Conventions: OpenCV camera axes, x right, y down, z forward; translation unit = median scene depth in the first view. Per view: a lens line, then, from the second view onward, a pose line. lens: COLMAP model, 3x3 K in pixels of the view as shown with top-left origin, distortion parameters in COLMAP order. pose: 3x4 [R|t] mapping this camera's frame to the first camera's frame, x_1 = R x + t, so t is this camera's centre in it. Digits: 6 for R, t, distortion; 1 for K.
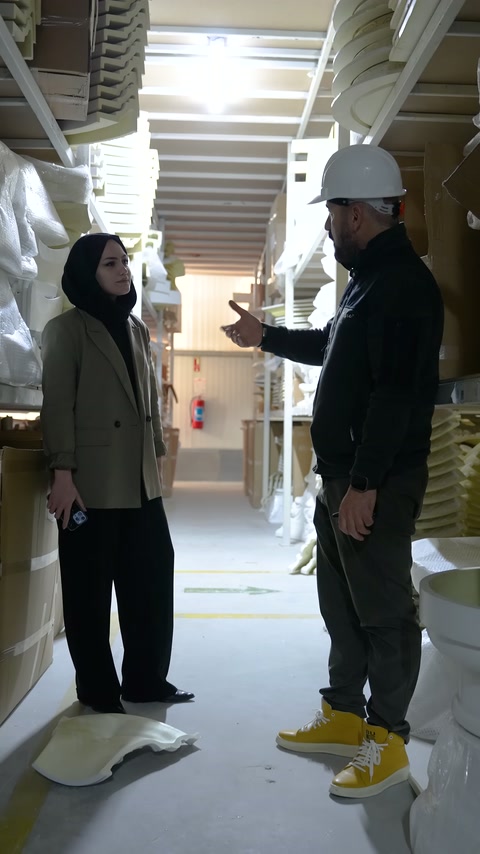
lens RADIAL K [[892.0, 0, 240.0], [0, 892.0, 427.0], [0, 0, 1]] dist [-0.002663, -0.011699]
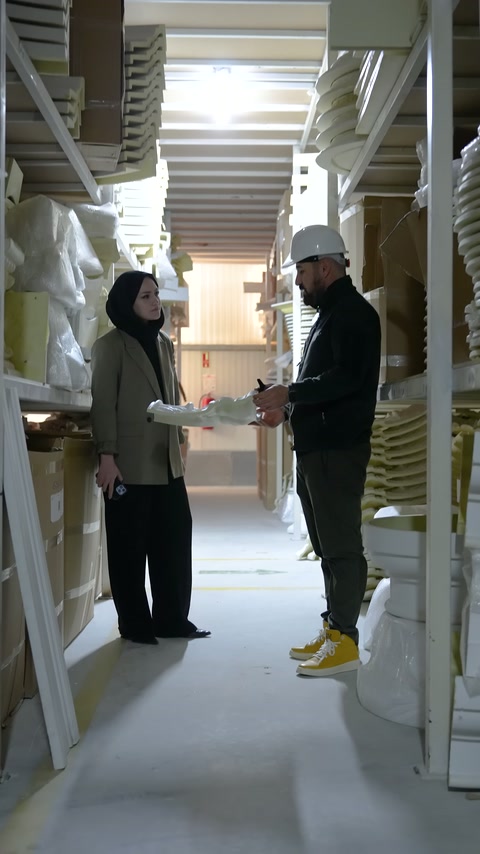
lens RADIAL K [[1080.0, 0, 240.0], [0, 1080.0, 427.0], [0, 0, 1]] dist [-0.001461, -0.012424]
pose [[0.999763, -0.014551, -0.016166, 0.011626], [0.014514, 0.999892, -0.002451, 0.008112], [0.016200, 0.002216, 0.999866, -0.328186]]
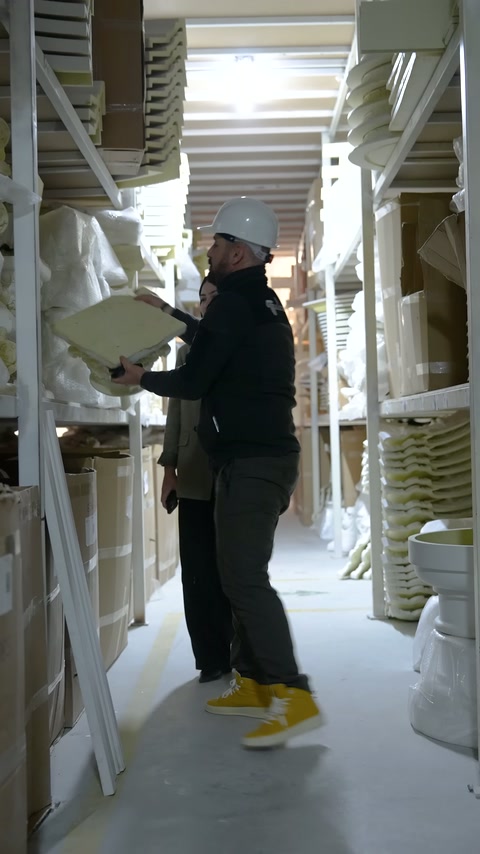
lens RADIAL K [[1207.6, 0, 240.0], [0, 1207.6, 427.0], [0, 0, 1]] dist [-0.004198, -0.012321]
pose [[0.998329, -0.042337, -0.039334, 0.005945], [0.042031, 0.999080, -0.008574, 0.001740], [0.039661, 0.006906, 0.999189, -0.390458]]
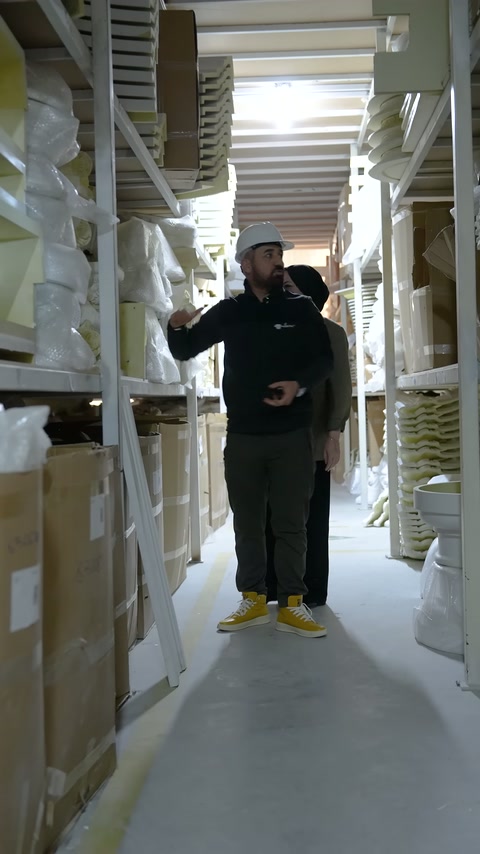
lens RADIAL K [[1080.0, 0, 240.0], [0, 1080.0, 427.0], [0, 0, 1]] dist [-0.001461, -0.012424]
pose [[0.995837, -0.042641, -0.080568, 0.014581], [0.044141, 0.998882, 0.016929, 0.001785], [0.079757, -0.020415, 0.996605, -0.477469]]
